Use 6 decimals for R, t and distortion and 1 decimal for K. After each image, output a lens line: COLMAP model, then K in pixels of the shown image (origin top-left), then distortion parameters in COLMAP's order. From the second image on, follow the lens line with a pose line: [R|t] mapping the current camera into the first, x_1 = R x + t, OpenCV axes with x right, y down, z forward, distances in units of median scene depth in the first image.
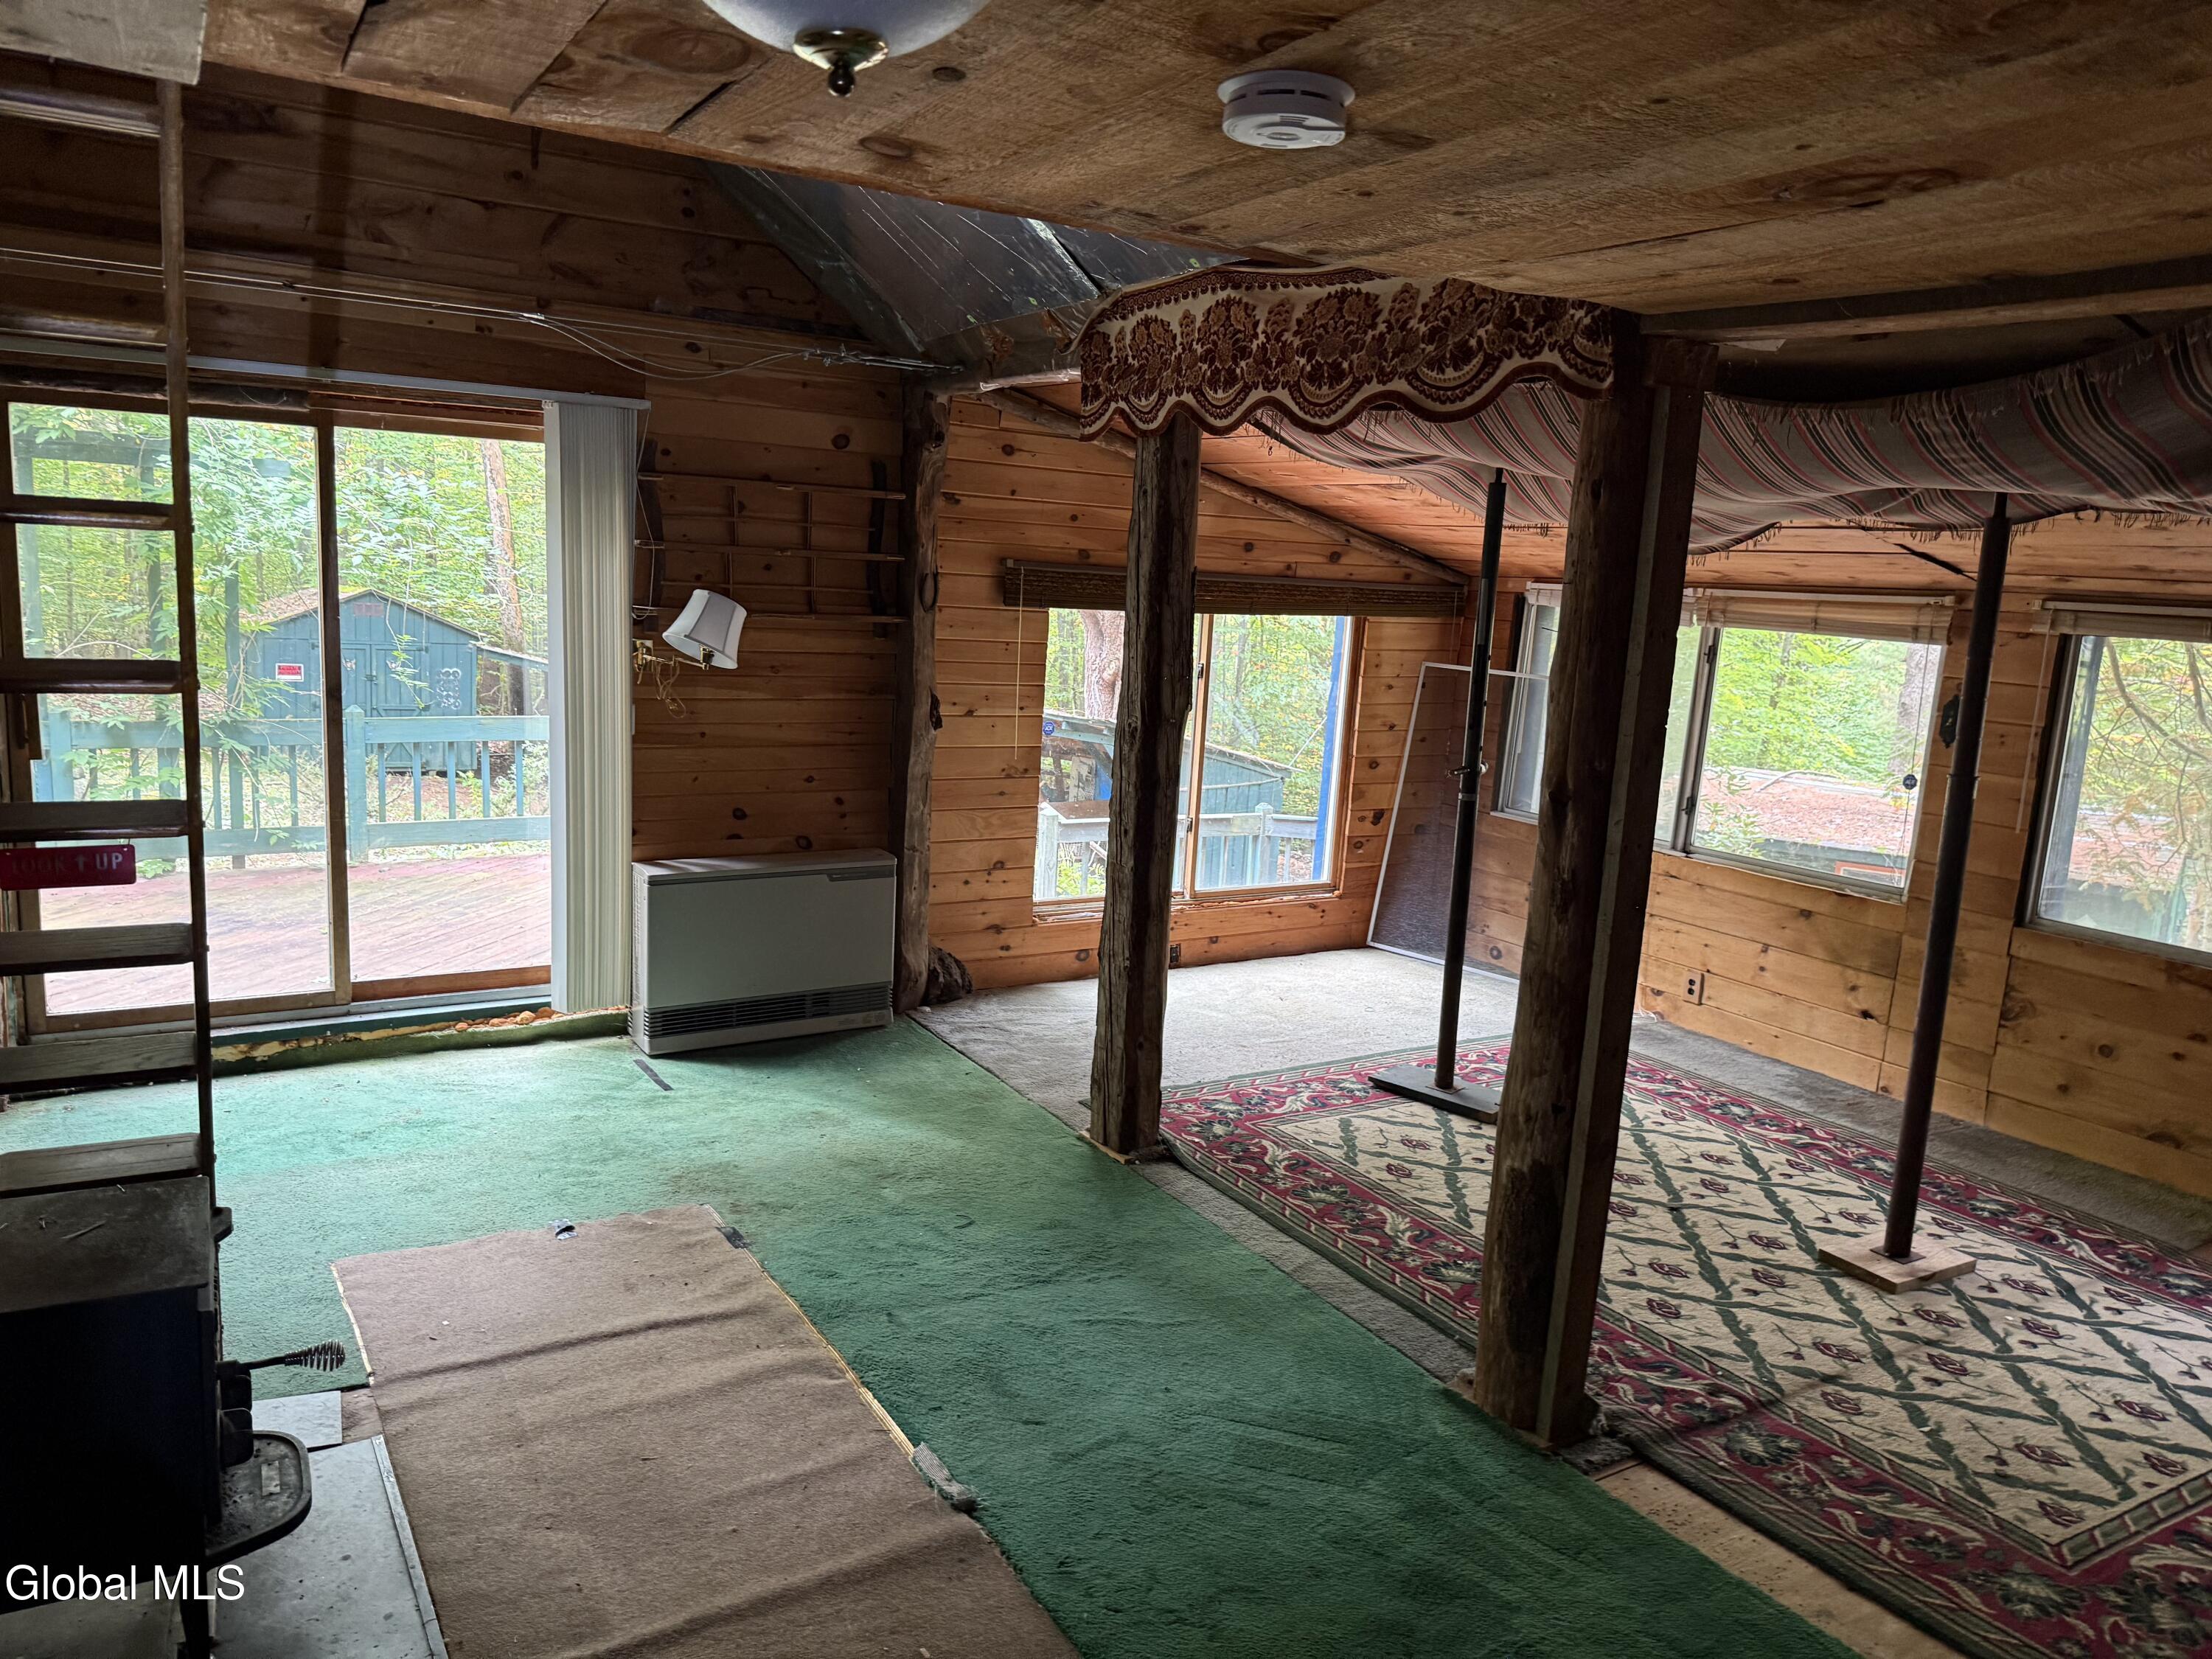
lens RADIAL K [[1538.6, 0, 1106.1], [0, 1538.6, 831.5], [0, 0, 1]] dist [0.003063, -0.020889]
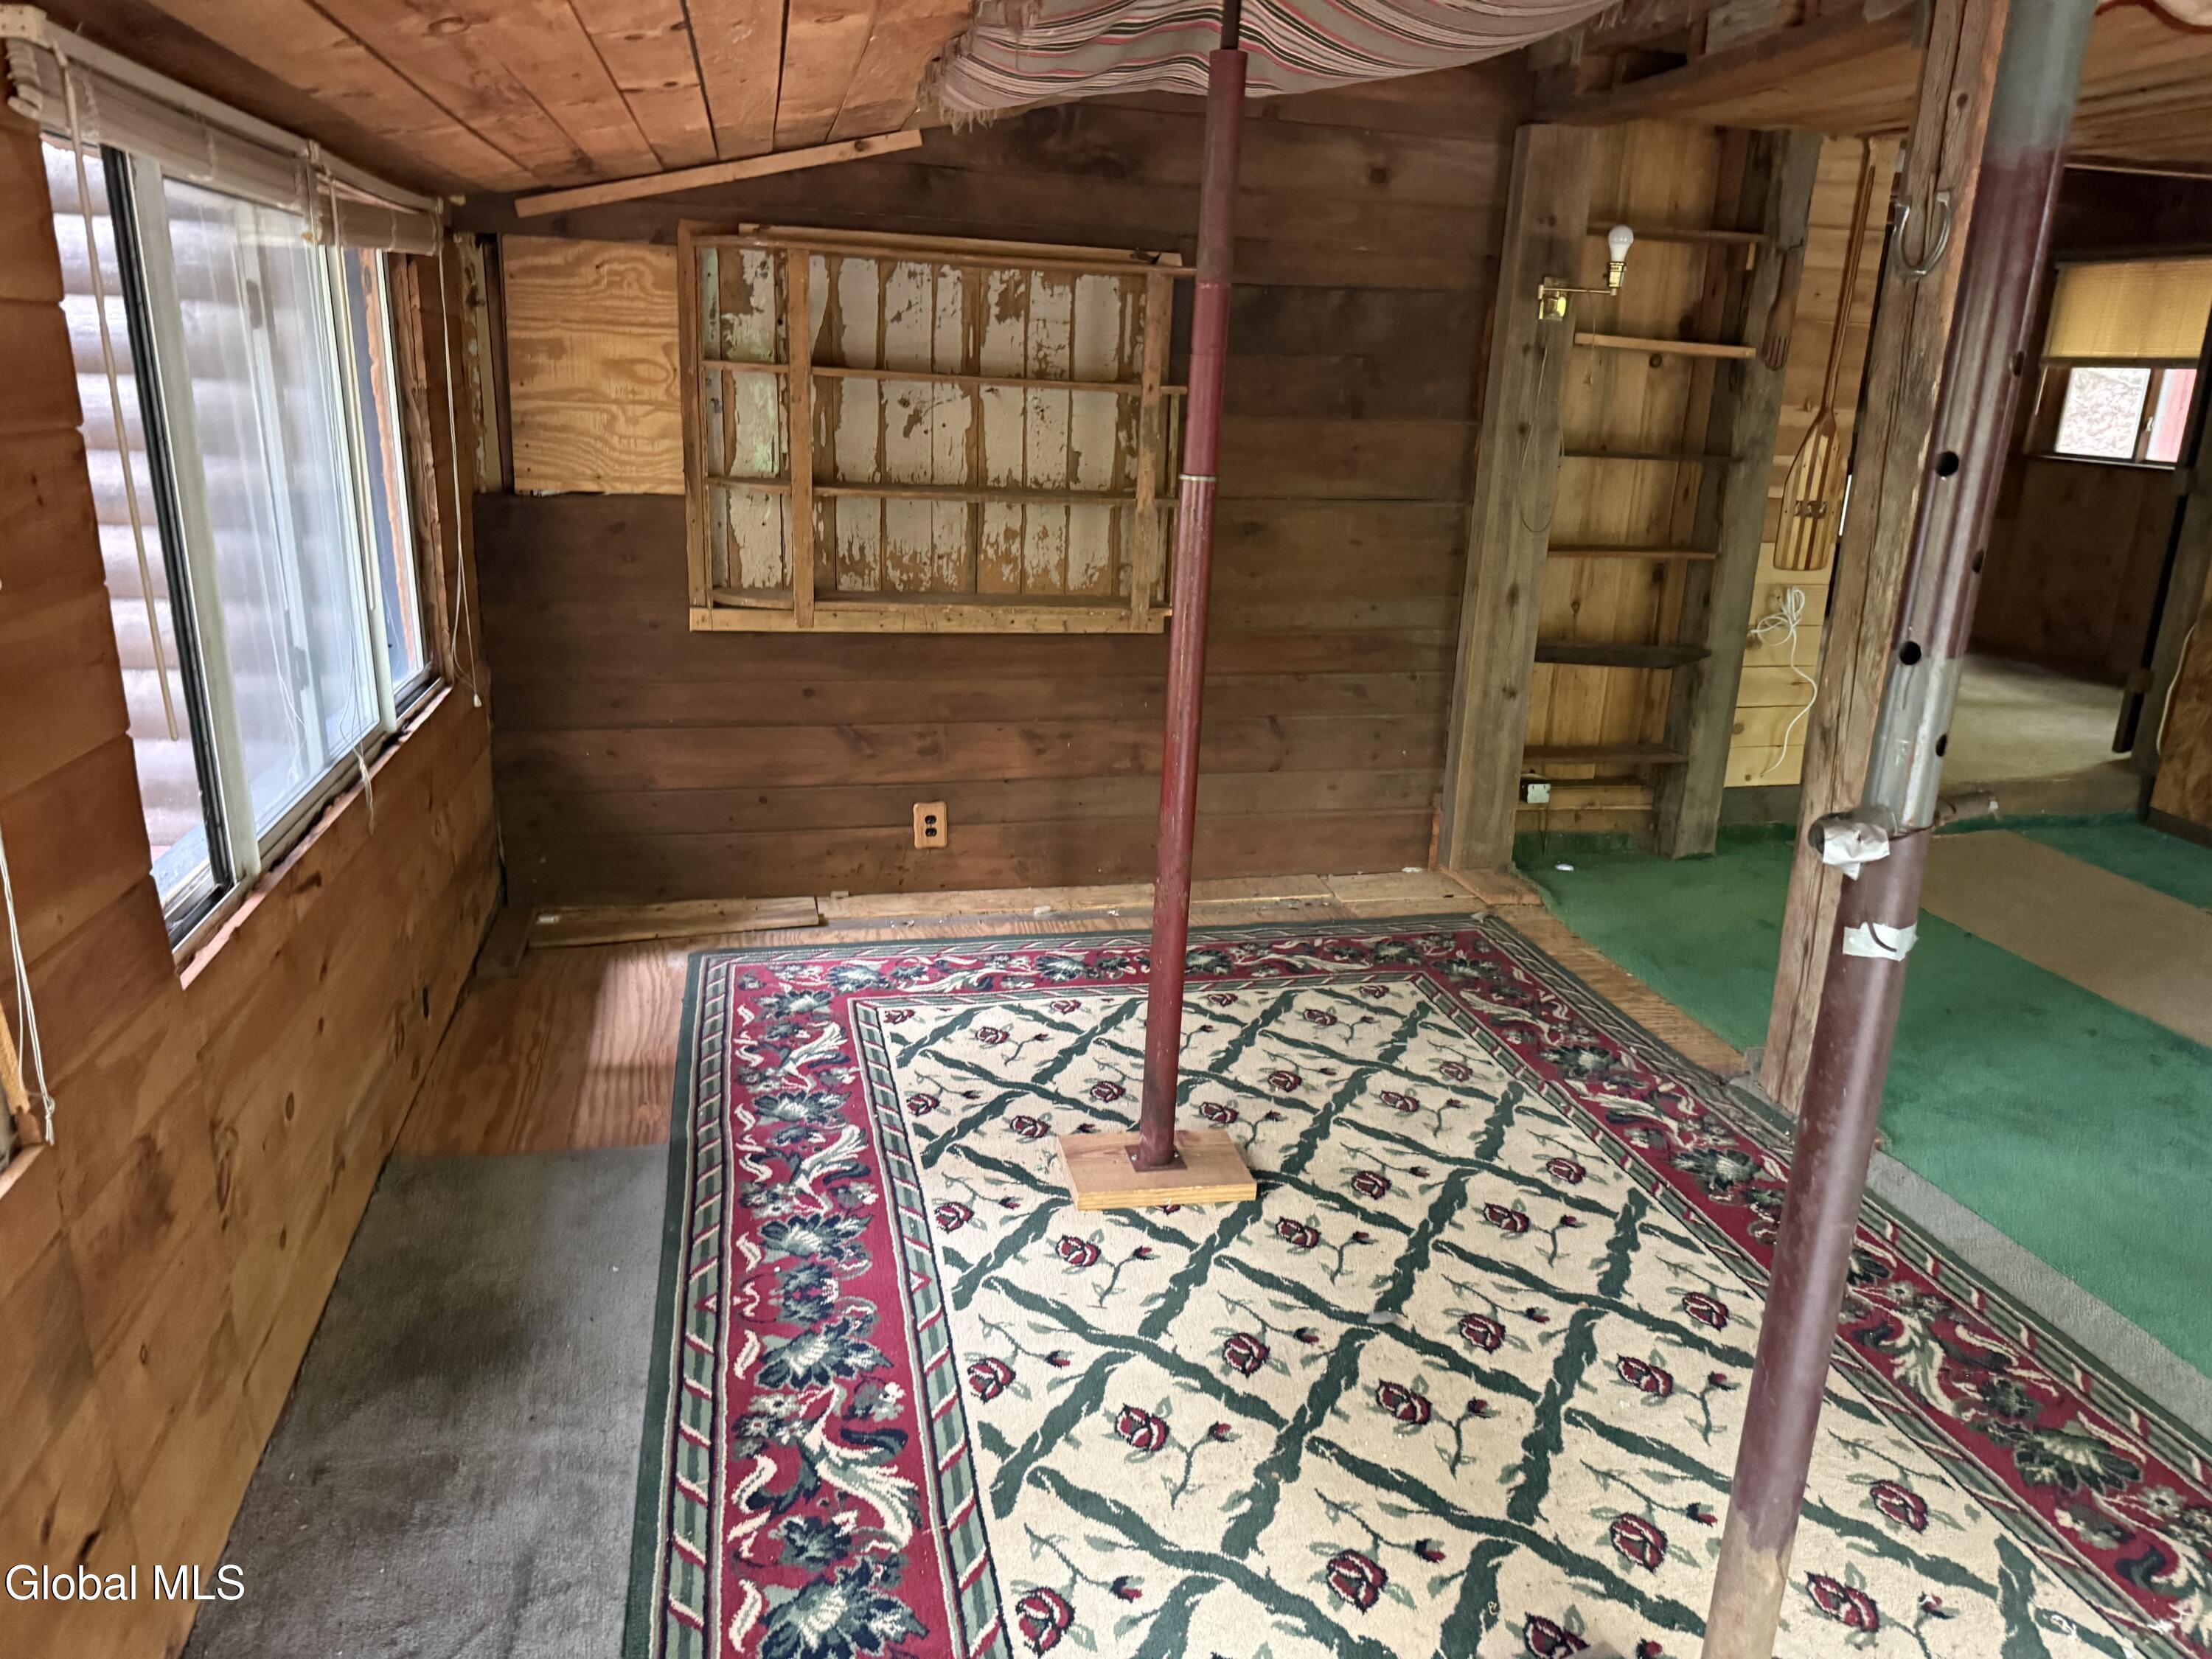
lens RADIAL K [[1538.6, 0, 1106.4], [0, 1538.6, 831.0], [0, 0, 1]] dist [0.003063, -0.020889]
pose [[-0.940144, -0.175531, 0.292092, 0.357206], [-0.023532, 0.888529, 0.458216, -0.193143], [-0.339963, 0.423915, -0.839477, 1.562249]]
